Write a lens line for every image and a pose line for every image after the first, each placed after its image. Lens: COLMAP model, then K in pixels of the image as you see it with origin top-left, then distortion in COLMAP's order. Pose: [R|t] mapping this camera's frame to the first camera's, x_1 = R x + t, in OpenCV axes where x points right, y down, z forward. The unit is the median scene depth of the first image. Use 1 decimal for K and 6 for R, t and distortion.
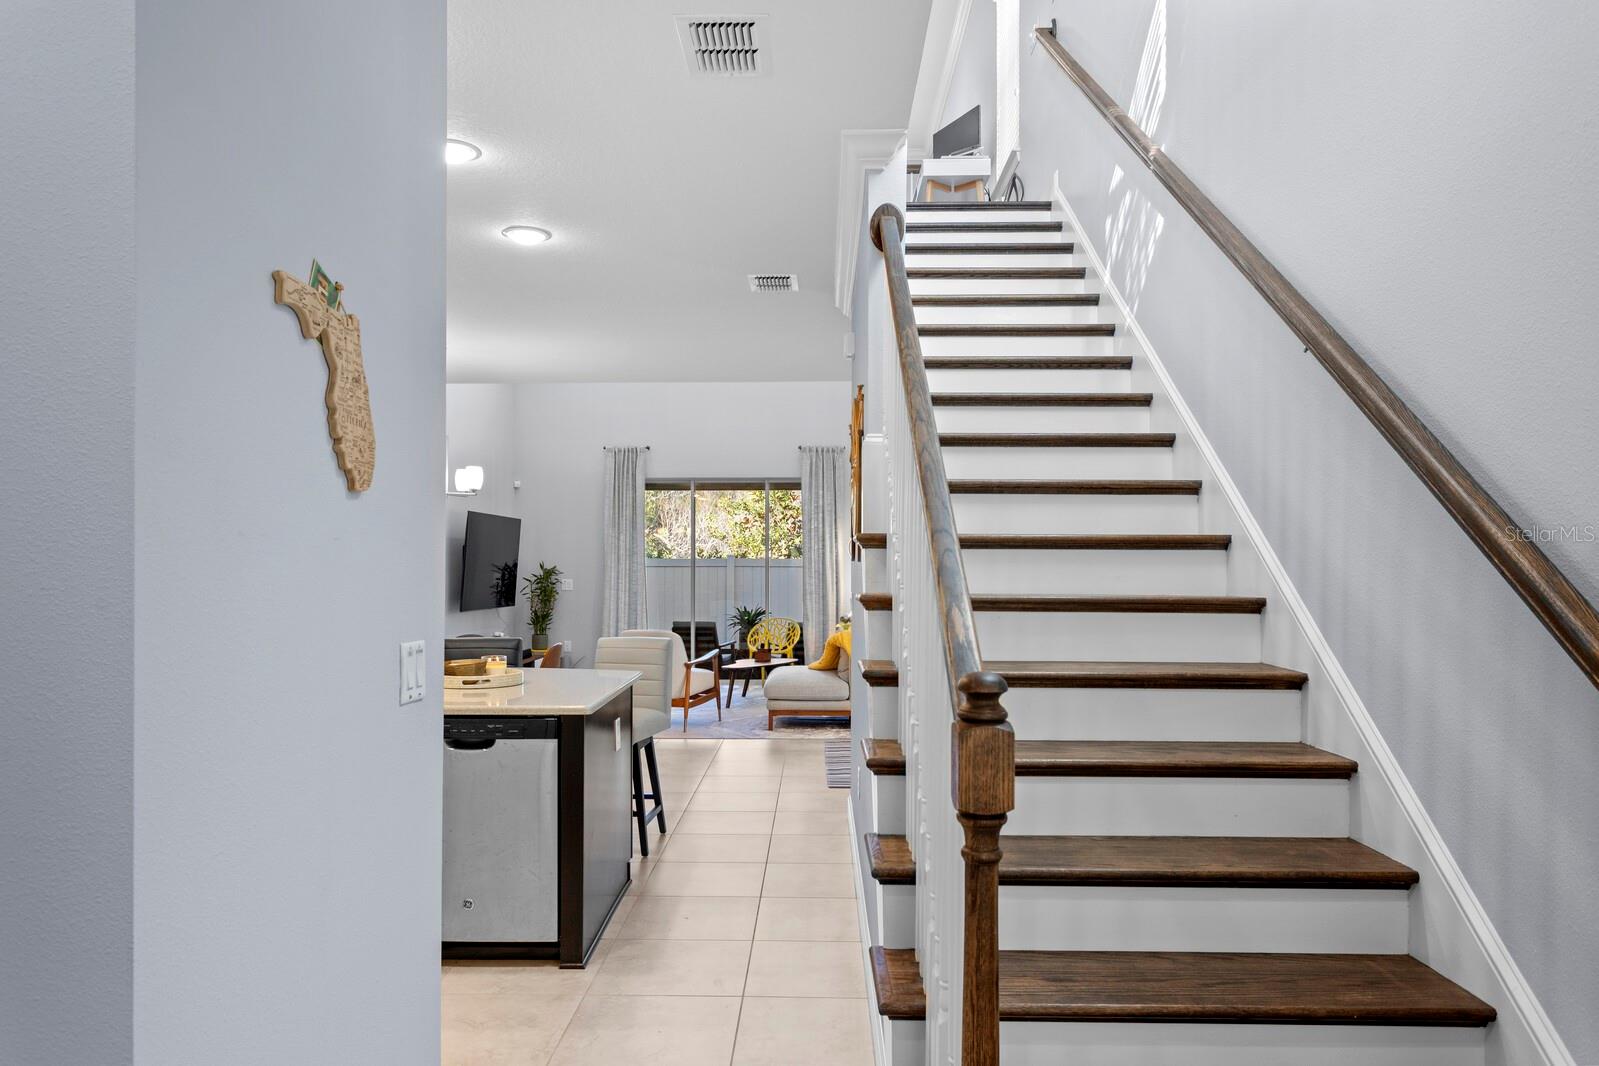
lens RADIAL K [[1142.7, 0, 798.1], [0, 1142.7, 541.1], [0, 0, 1]] dist [0.000950, 0.000083]
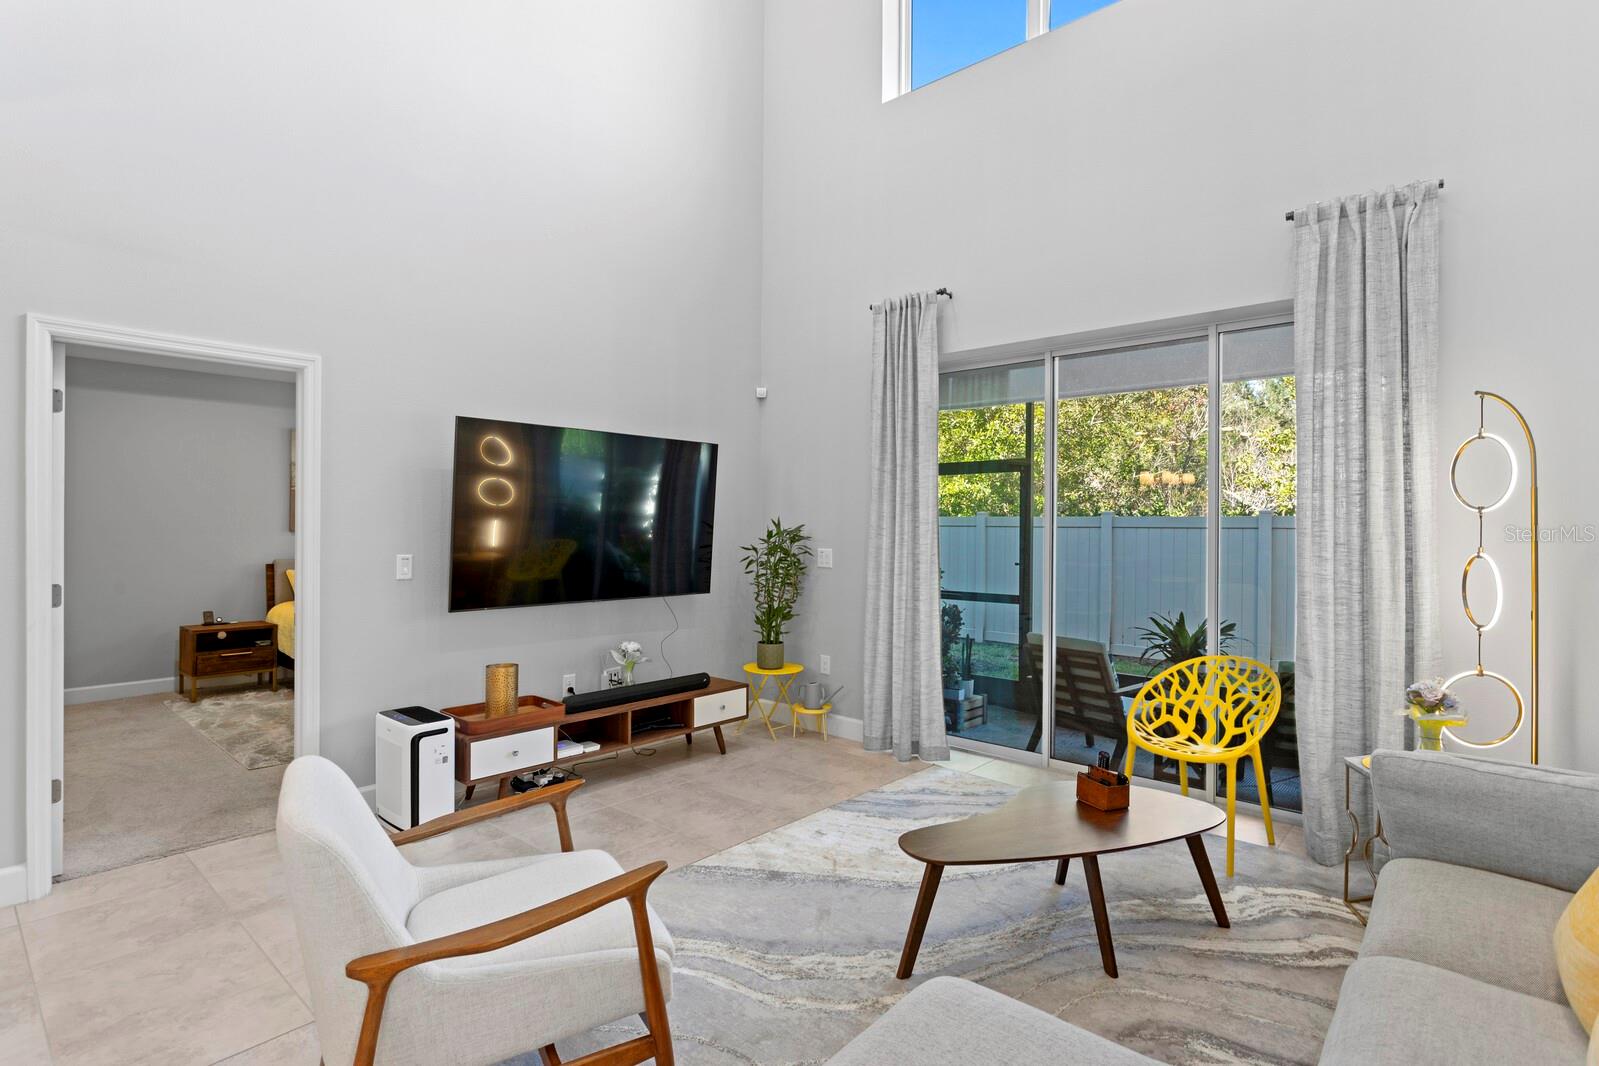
lens RADIAL K [[788.5, 0, 798.3], [0, 788.5, 527.9], [0, 0, 1]] dist [-0.007633, 0.000735]
pose [[0.763443, 0.007463, -0.645832, 0.046213], [0.007901, 0.999751, 0.020893, 0.014717], [0.645827, -0.021053, 0.763193, 0.694642]]
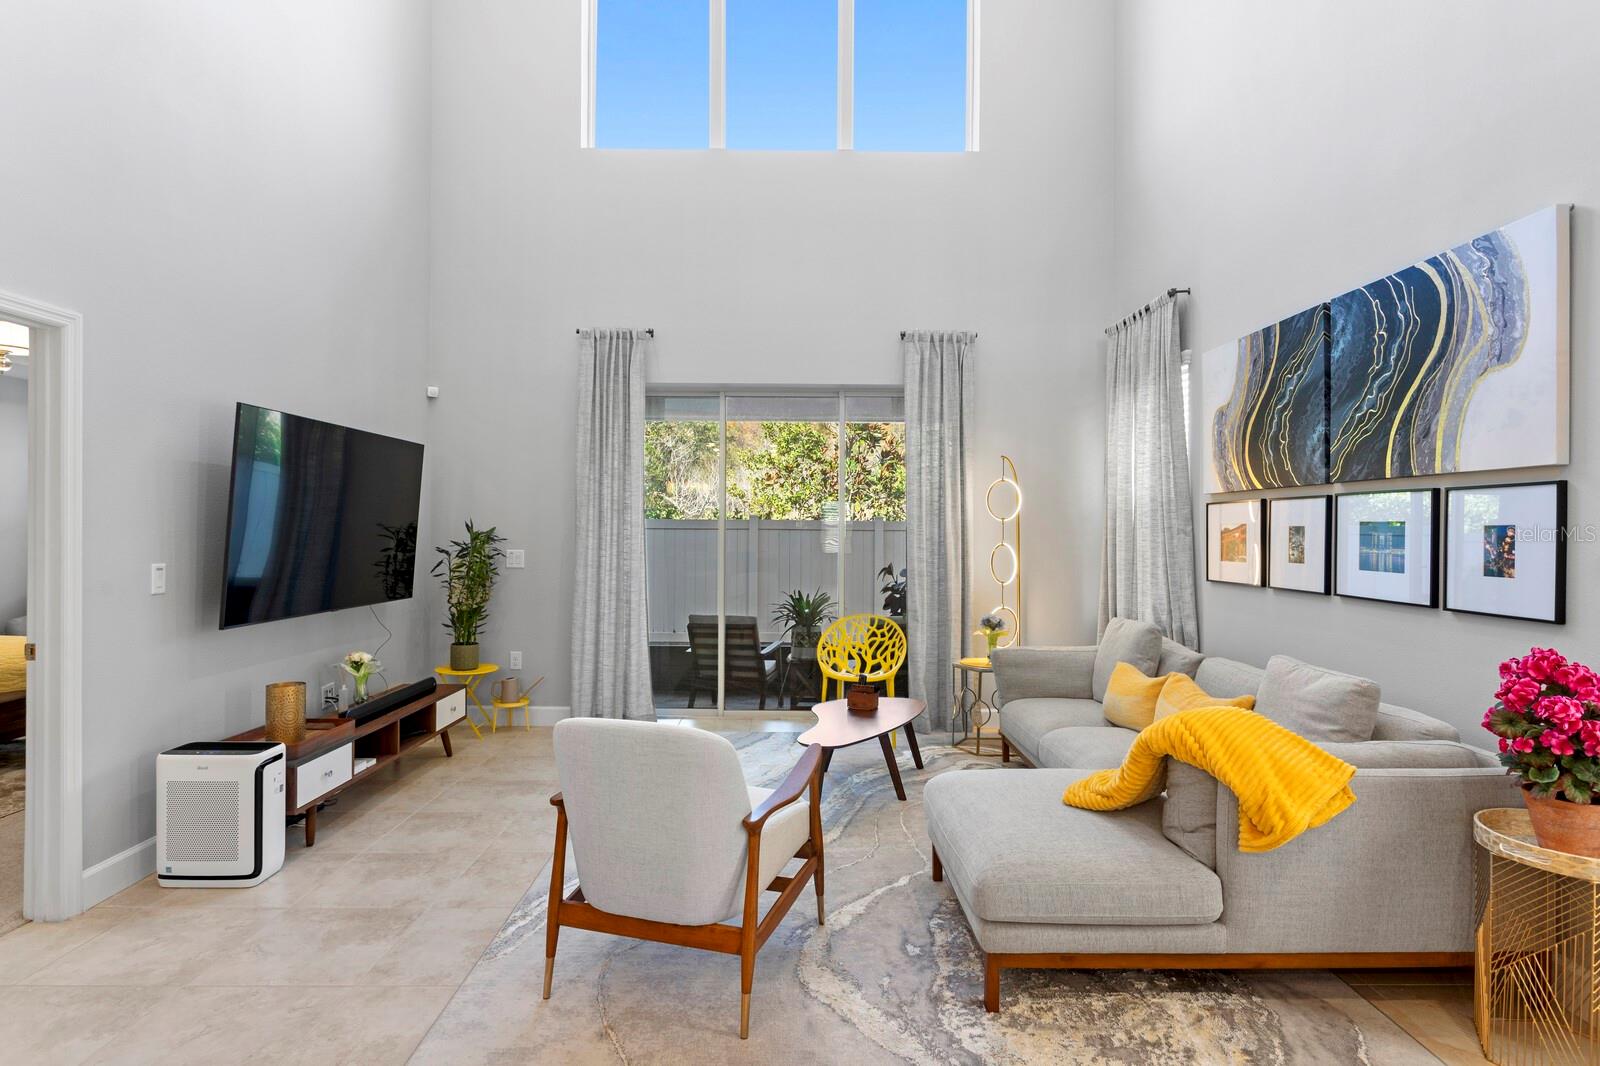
lens RADIAL K [[832.1, 0, 796.9], [0, 832.1, 528.1], [0, 0, 1]] dist [-0.002385, 0.001139]
pose [[0.999446, 0.006639, 0.032605, -0.068289], [-0.007346, 0.999740, 0.021593, 0.011585], [-0.032454, -0.021821, 0.999235, 0.560819]]
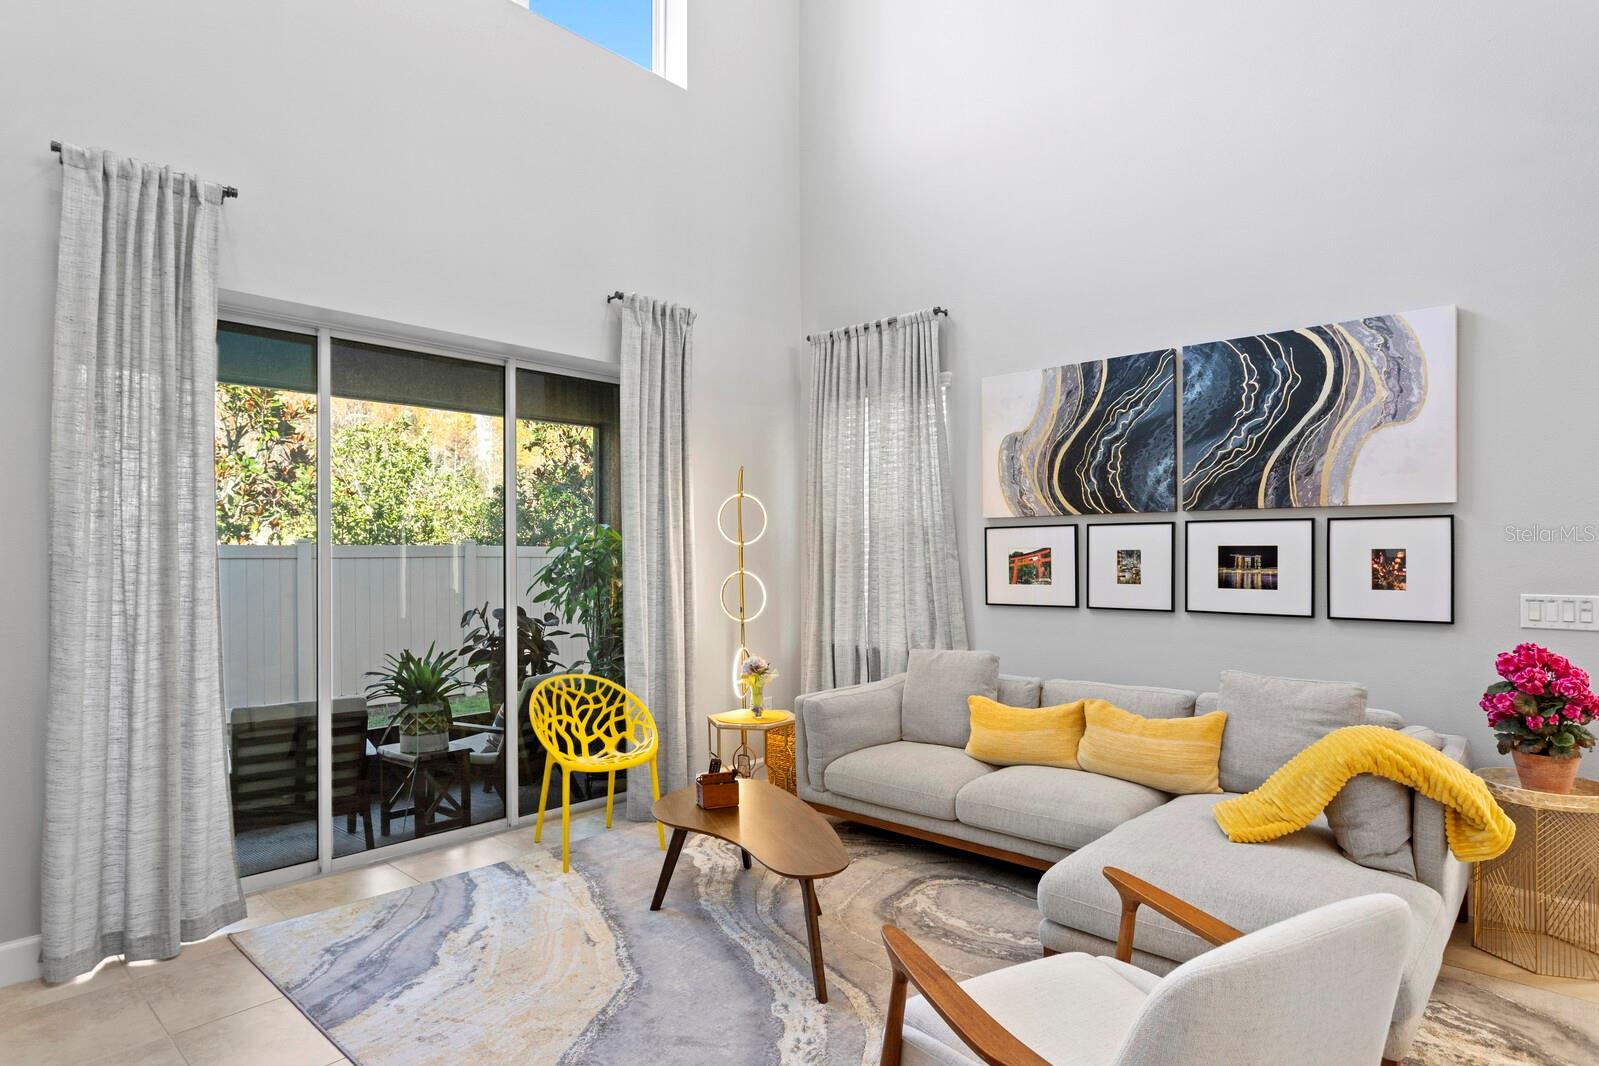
lens RADIAL K [[874.4, 0, 798.3], [0, 874.4, 552.3], [0, 0, 1]] dist [-0.003203, -0.000213]
pose [[0.657910, 0.000315, 0.753096, -0.212899], [-0.015350, 0.999798, 0.012992, 0.014383], [-0.752940, -0.020107, 0.657782, 0.718181]]
